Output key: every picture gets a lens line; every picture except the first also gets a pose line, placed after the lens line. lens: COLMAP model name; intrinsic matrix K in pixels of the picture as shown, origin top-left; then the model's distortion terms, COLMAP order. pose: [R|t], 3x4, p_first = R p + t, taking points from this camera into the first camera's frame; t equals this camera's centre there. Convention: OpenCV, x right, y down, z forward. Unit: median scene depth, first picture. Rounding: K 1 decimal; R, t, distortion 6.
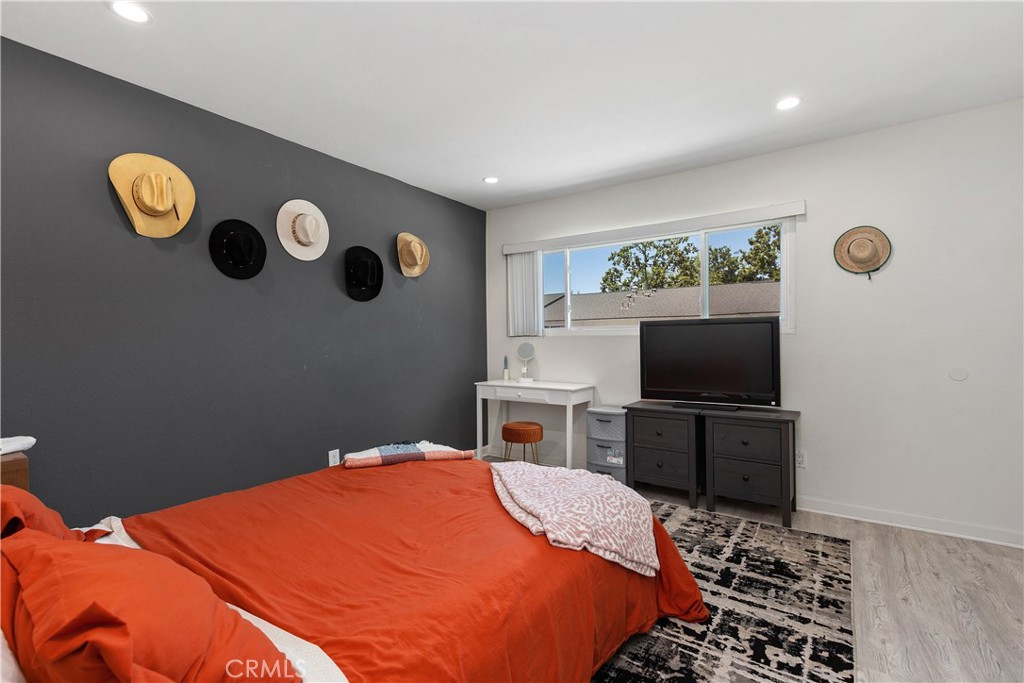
lens RADIAL K [[461.7, 0, 512.0], [0, 461.7, 337.6], [0, 0, 1]] dist [-0.002090, 0.000168]
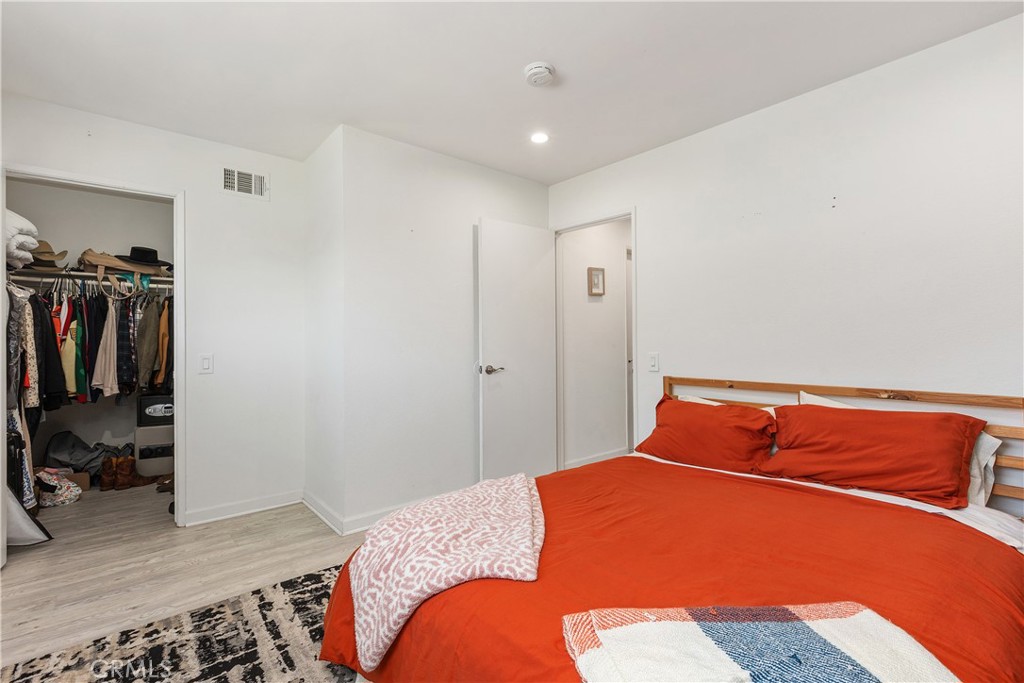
lens RADIAL K [[461.7, 0, 510.1], [0, 461.7, 341.8], [0, 0, 1]] dist [-0.002090, 0.000168]
pose [[-0.966770, 0.018136, 0.255005, -0.176547], [0.016255, 0.999823, -0.009481, 0.025433], [-0.255132, -0.005021, -0.966893, 1.733702]]
